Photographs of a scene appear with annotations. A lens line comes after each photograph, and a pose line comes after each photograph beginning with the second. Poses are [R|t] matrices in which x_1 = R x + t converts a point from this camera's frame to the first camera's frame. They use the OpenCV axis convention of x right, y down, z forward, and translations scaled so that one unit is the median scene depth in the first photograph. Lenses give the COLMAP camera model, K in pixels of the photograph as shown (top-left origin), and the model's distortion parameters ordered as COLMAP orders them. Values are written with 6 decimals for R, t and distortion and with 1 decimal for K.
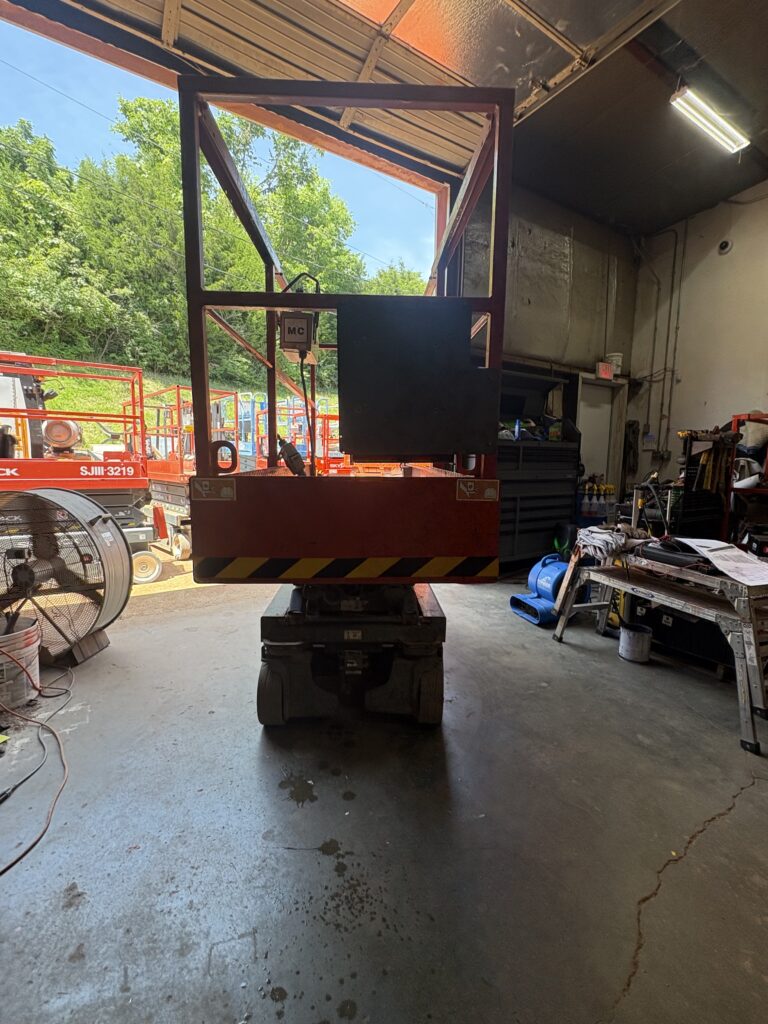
lens RADIAL K [[456.4, 0, 383.9], [0, 456.4, 517.1], [0, 0, 1]] dist [0.000452, -0.000192]
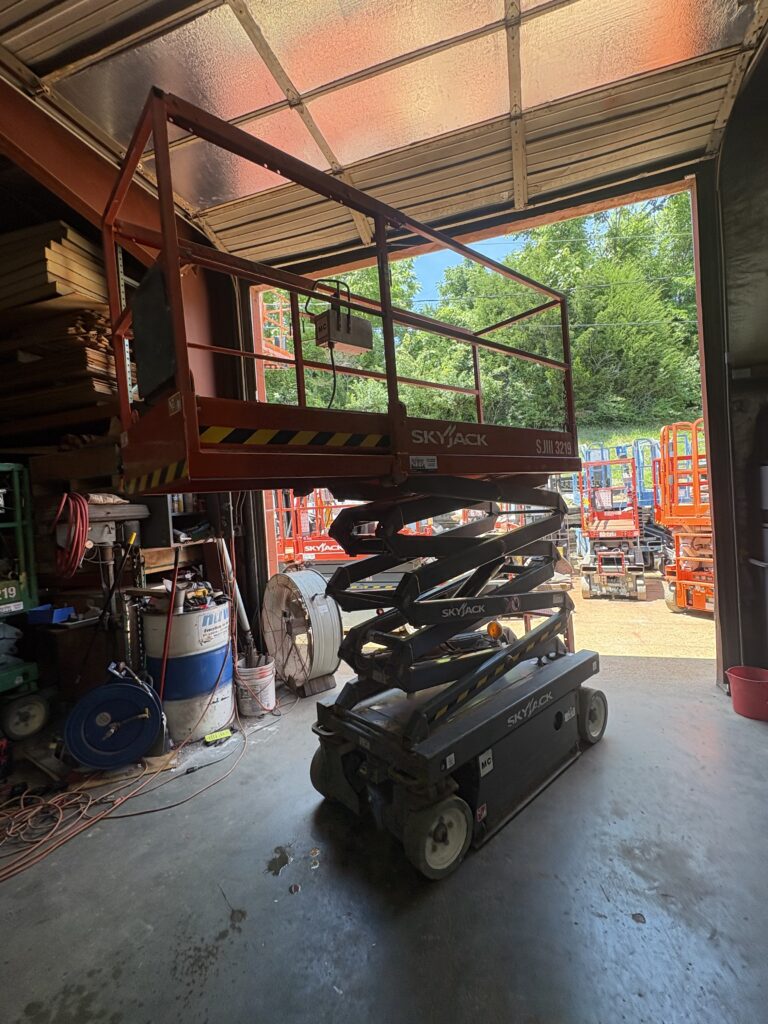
lens RADIAL K [[456.4, 0, 383.9], [0, 456.4, 517.1], [0, 0, 1]] dist [0.000452, -0.000192]
pose [[0.633901, -0.033405, -0.772693, 0.198265], [-0.027115, 0.997493, -0.065368, -0.049558], [0.772939, 0.062388, 0.631405, 0.081286]]
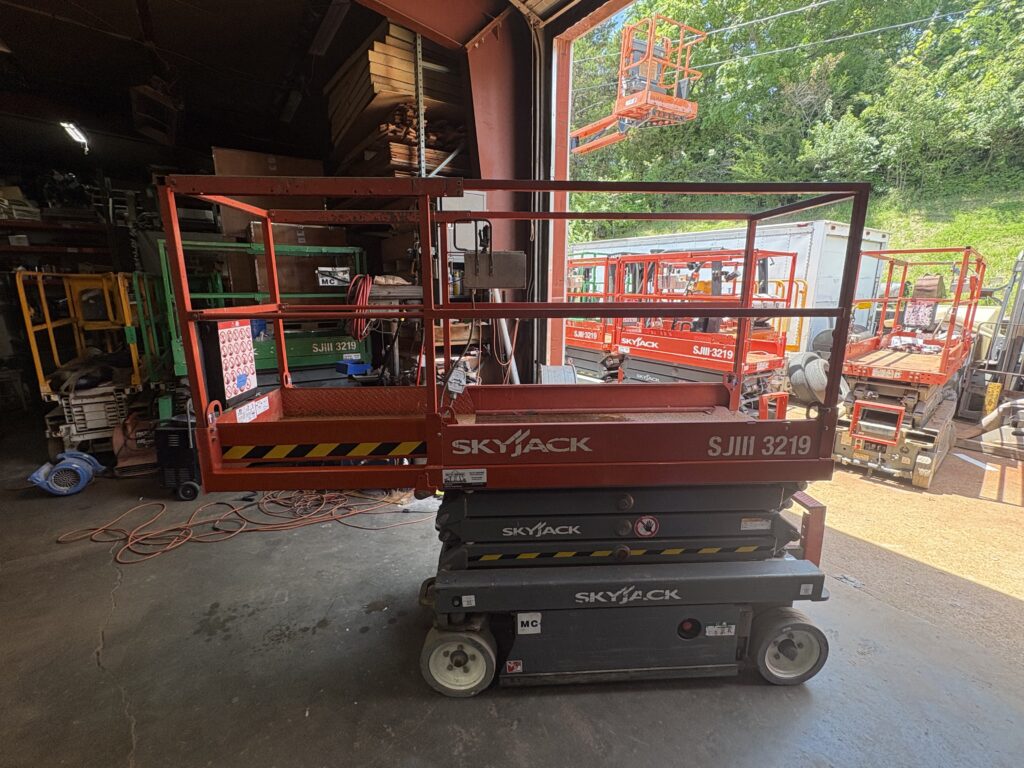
lens RADIAL K [[456.4, 0, 508.2], [0, 456.4, 389.6], [0, 0, 1]] dist [0.000452, -0.000192]
pose [[0.012778, 0.206321, -0.978401, 0.229352], [-0.134726, 0.969914, 0.202771, -0.087274], [0.990800, 0.129225, 0.040190, 0.261010]]
